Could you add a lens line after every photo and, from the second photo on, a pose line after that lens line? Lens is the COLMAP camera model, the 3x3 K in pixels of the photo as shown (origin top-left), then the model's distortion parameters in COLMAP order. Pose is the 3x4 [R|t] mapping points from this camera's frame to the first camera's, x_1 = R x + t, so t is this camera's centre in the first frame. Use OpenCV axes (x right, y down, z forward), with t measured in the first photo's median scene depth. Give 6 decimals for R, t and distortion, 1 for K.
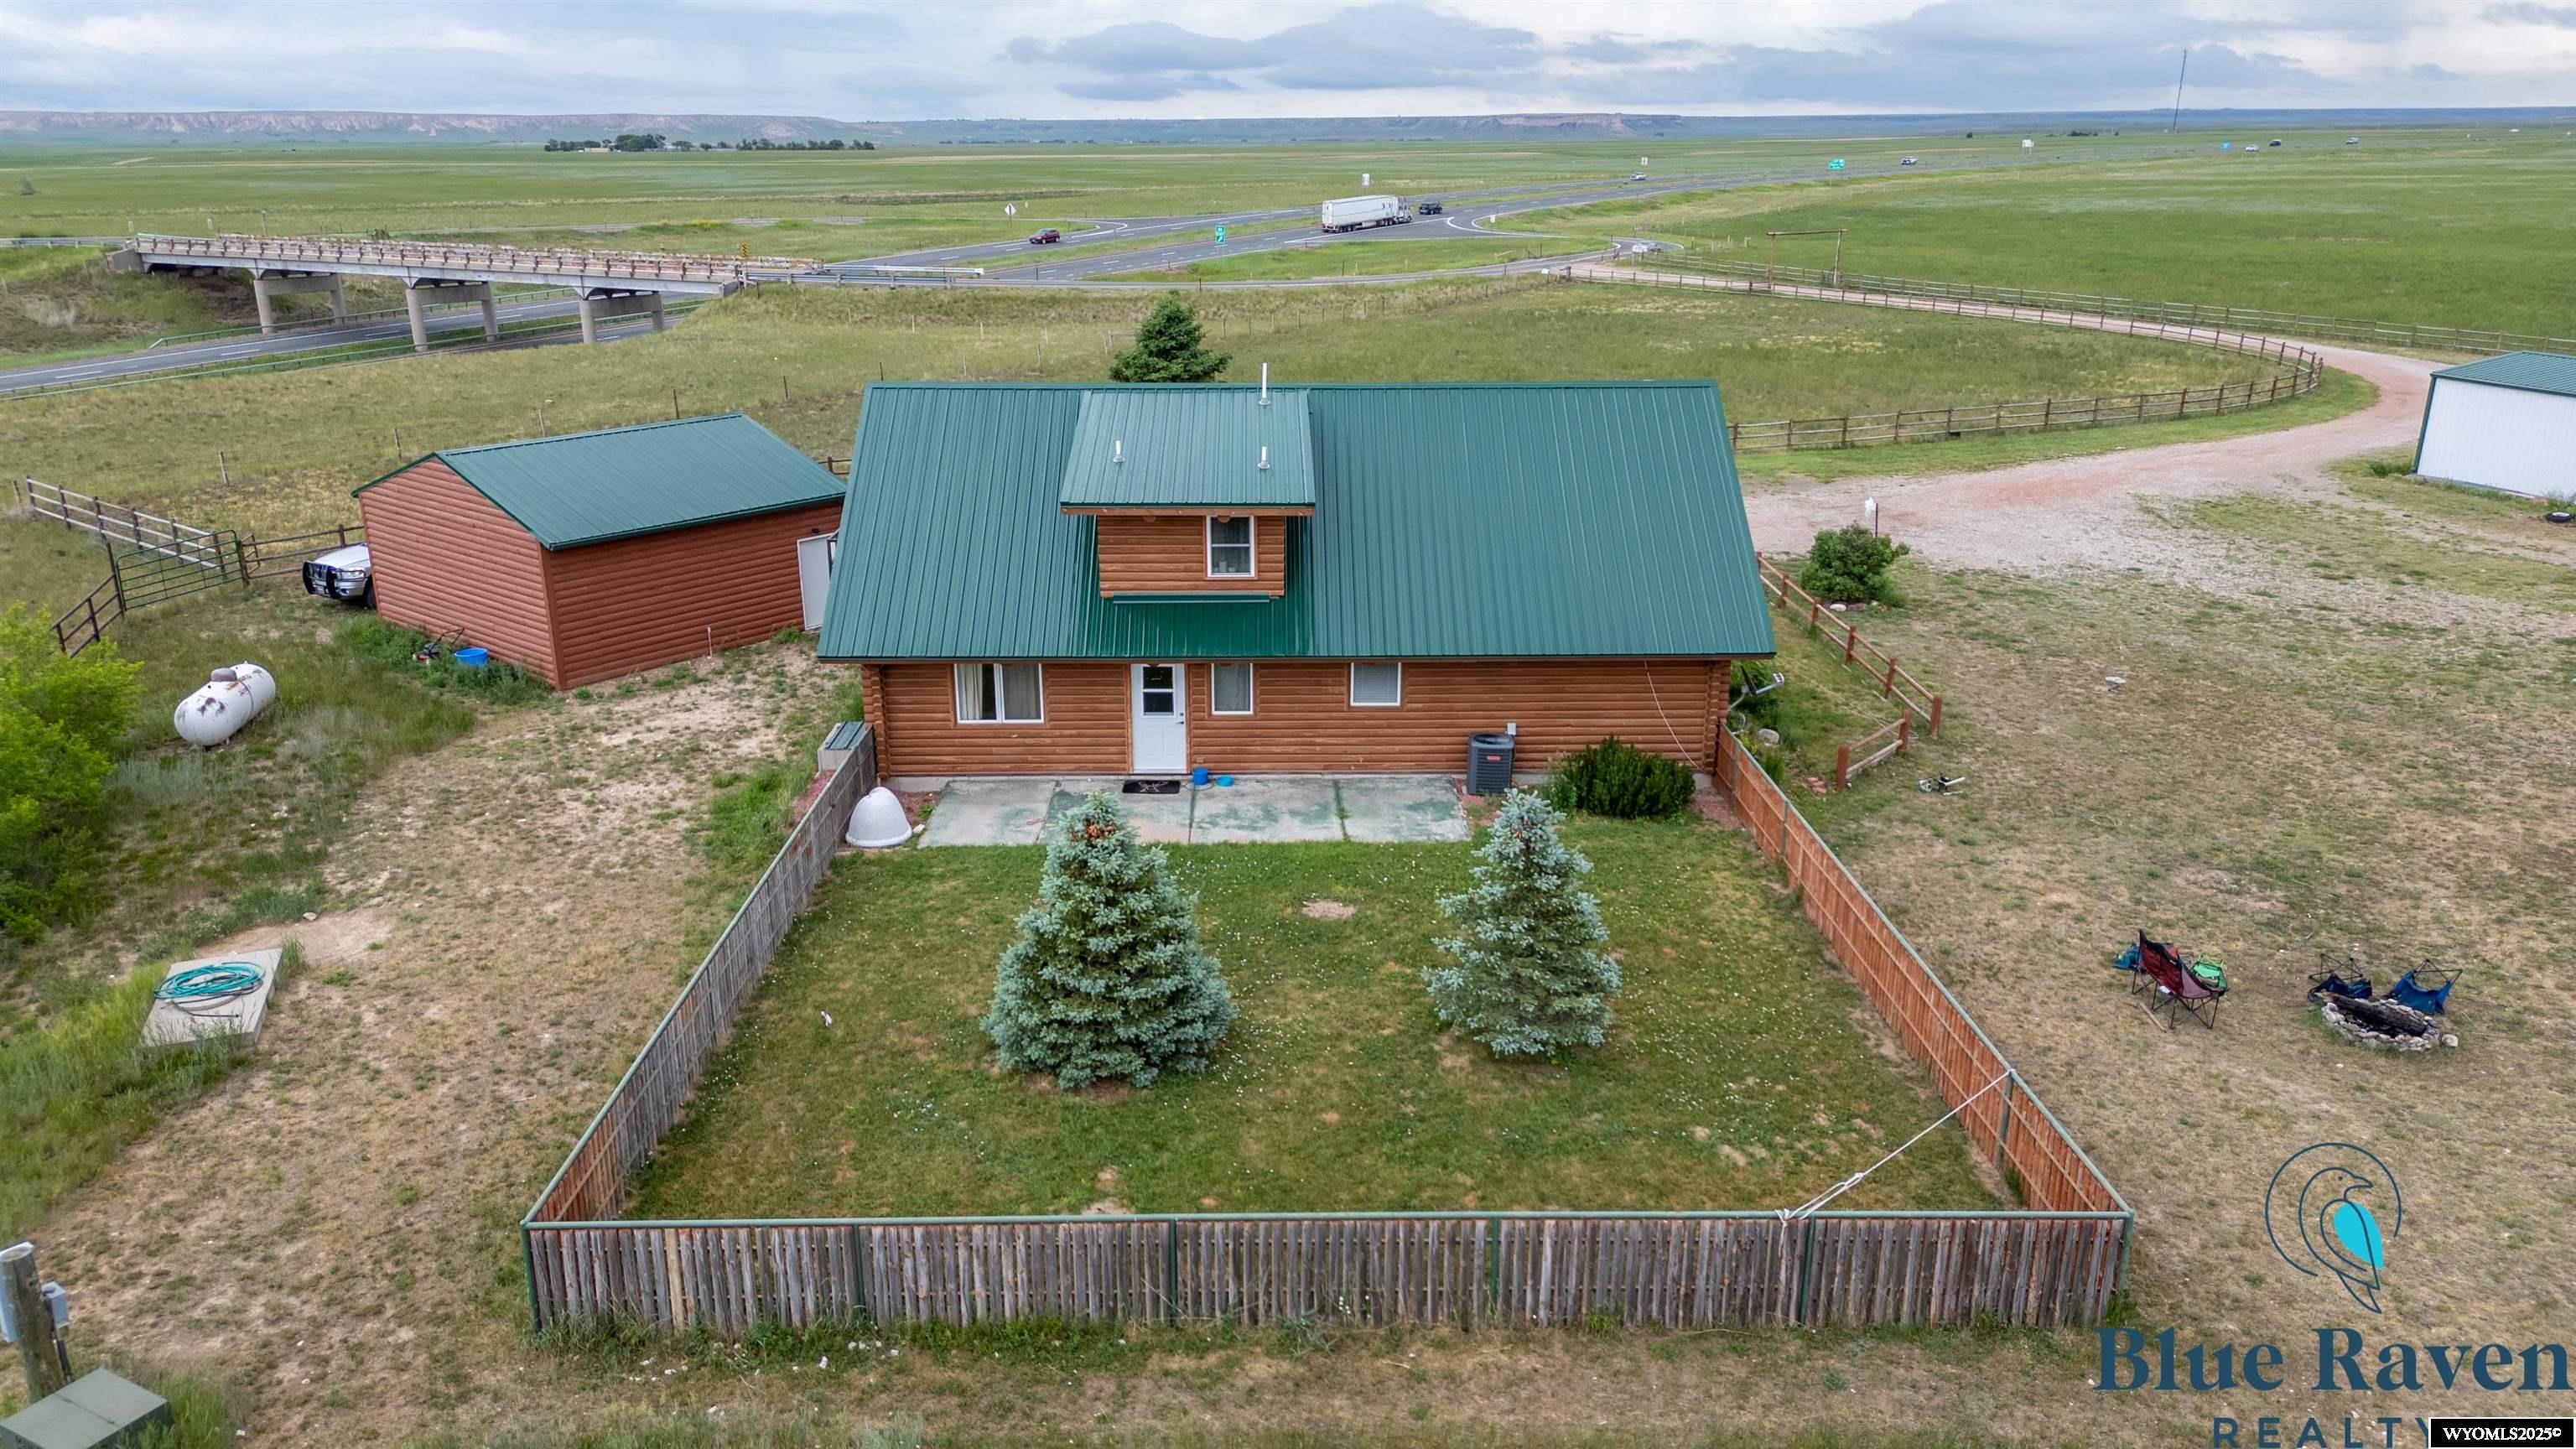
lens RADIAL K [[1809.3, 0, 1288.0], [0, 1809.3, 724.5], [0, 0, 1]] dist [0.089638, -0.095725]
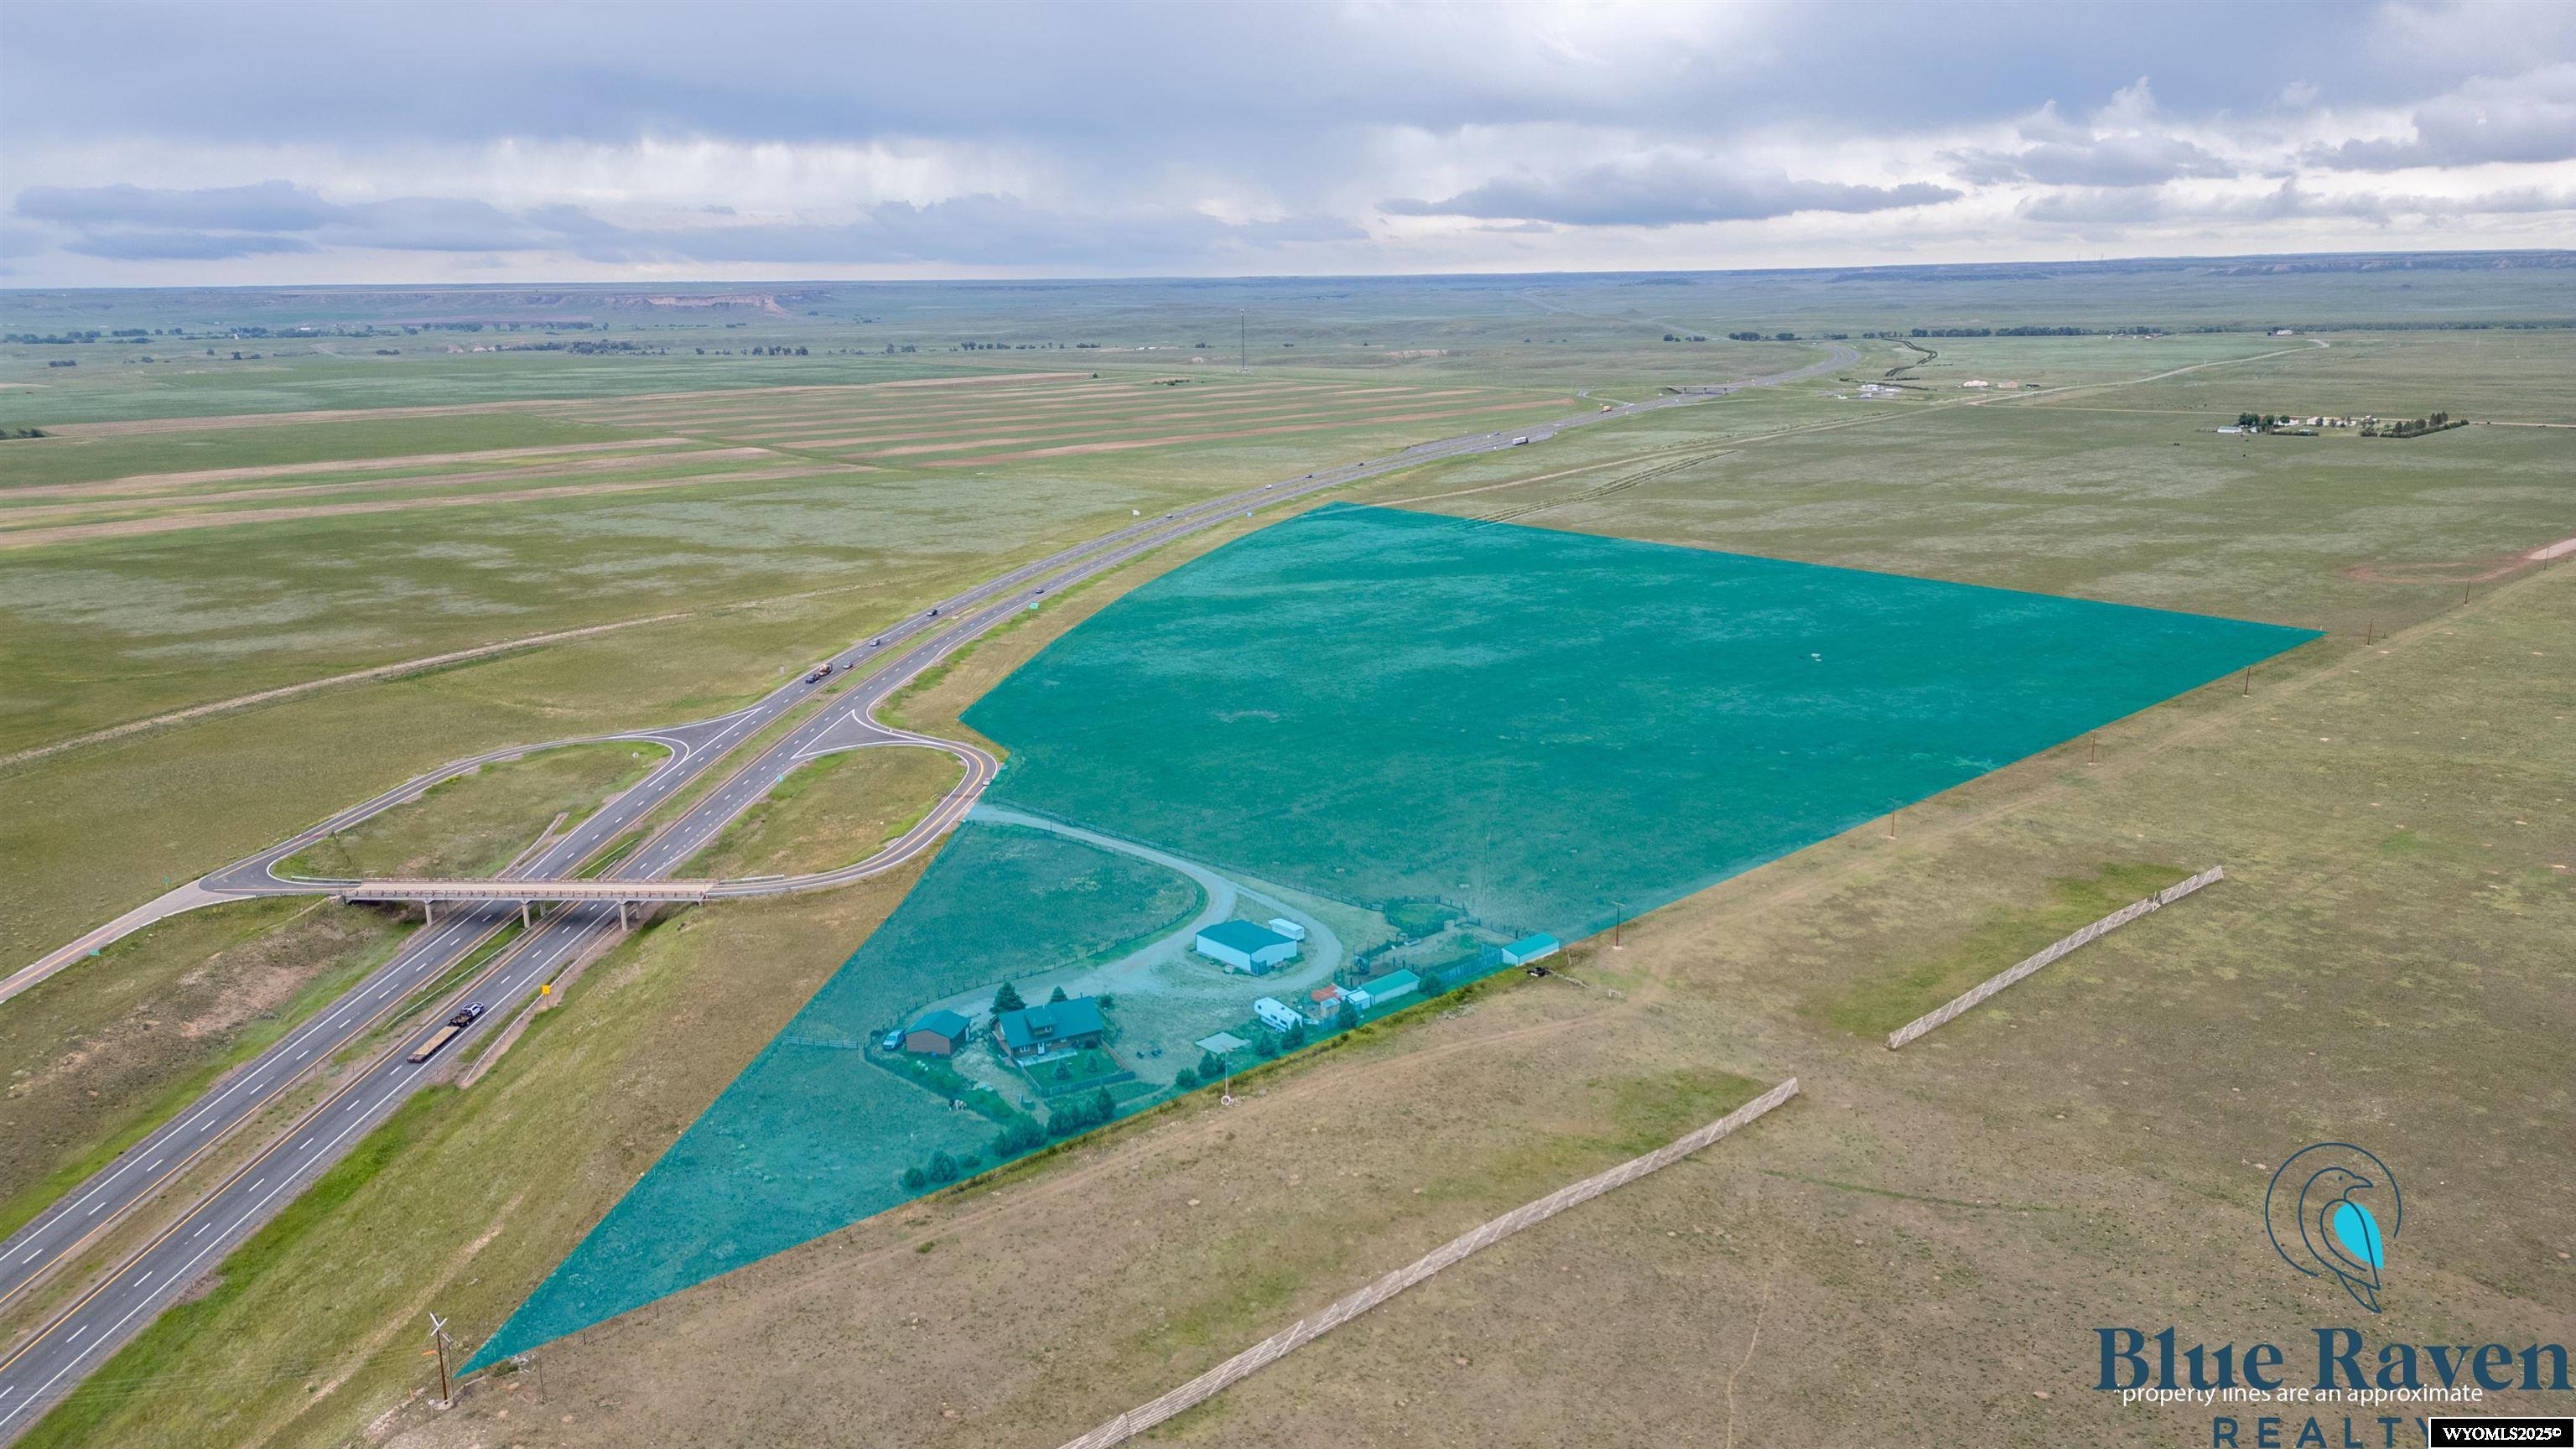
lens RADIAL K [[1809.3, 0, 1288.0], [0, 1809.3, 724.5], [0, 0, 1]] dist [0.089638, -0.095725]
pose [[0.902852, -0.114246, 0.414494, -2.608909], [0.145284, 0.988410, -0.044025, -1.048597], [-0.404660, 0.099968, 0.908986, -8.168132]]
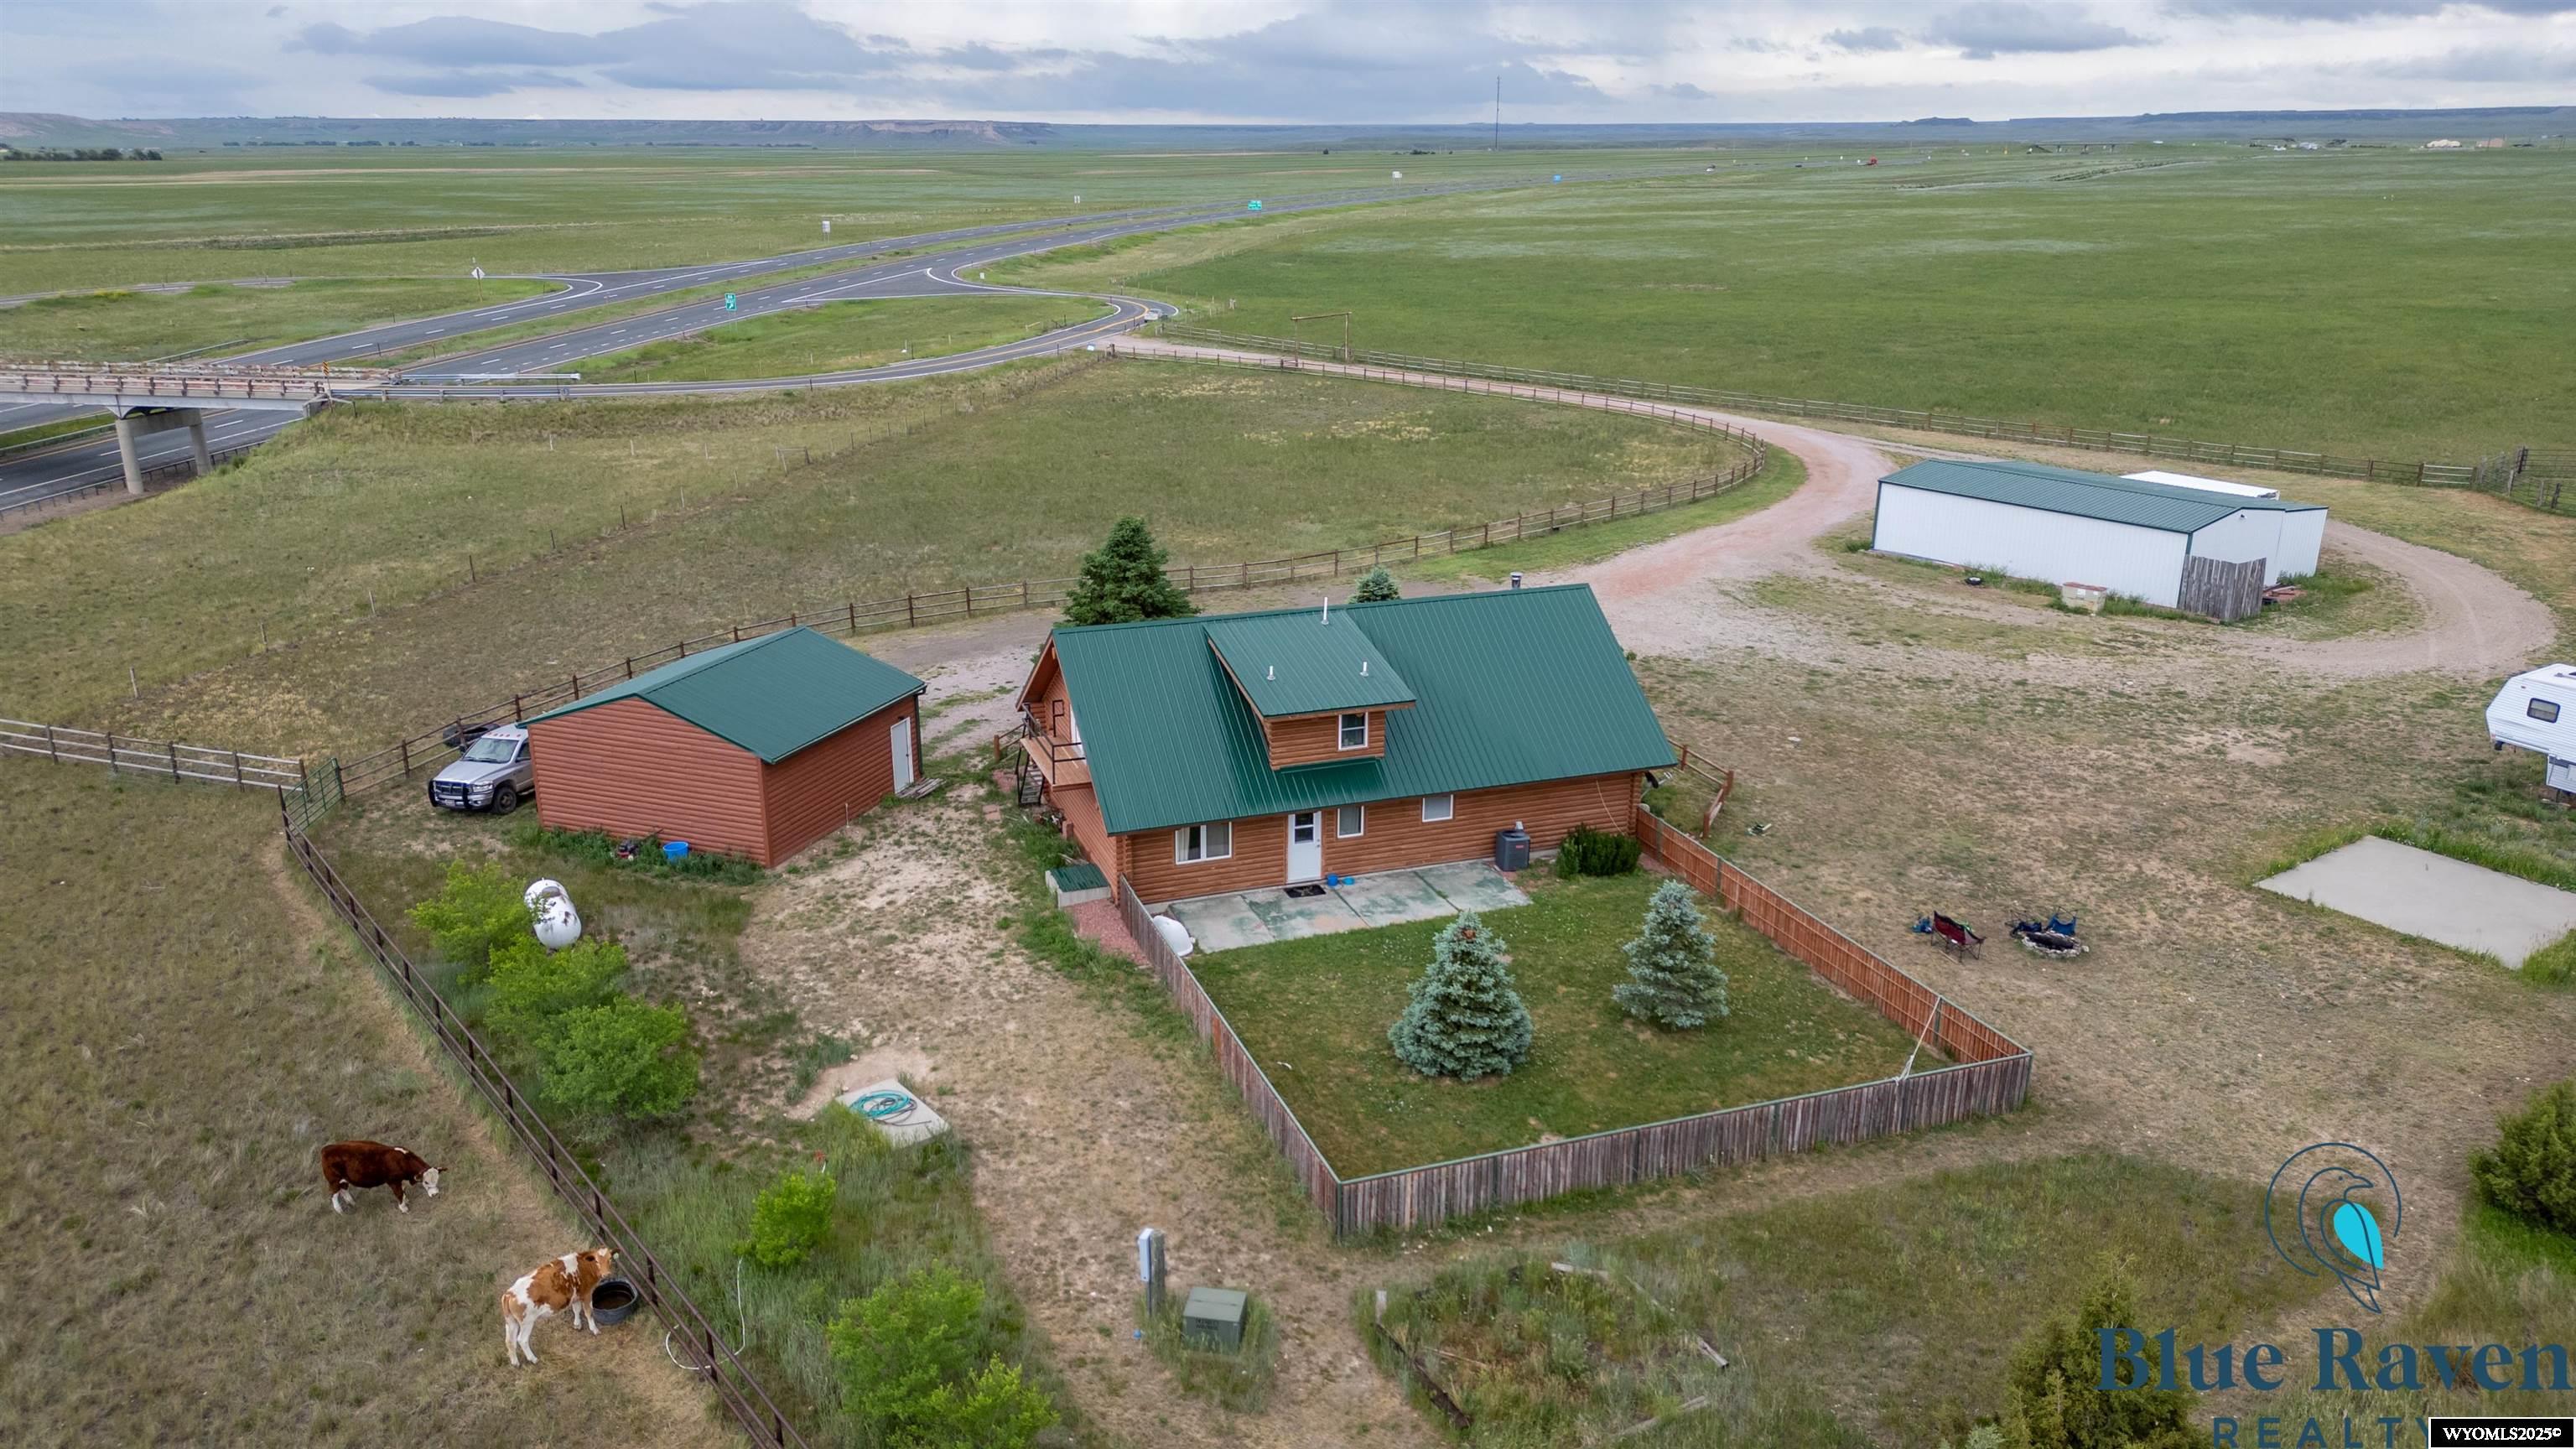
lens RADIAL K [[1809.3, 0, 1288.0], [0, 1809.3, 724.5], [0, 0, 1]] dist [0.089638, -0.095725]
pose [[0.947504, -0.096581, 0.304808, -0.529599], [0.097322, 0.995171, 0.012800, -0.123038], [-0.304572, 0.017537, 0.952328, -0.420402]]
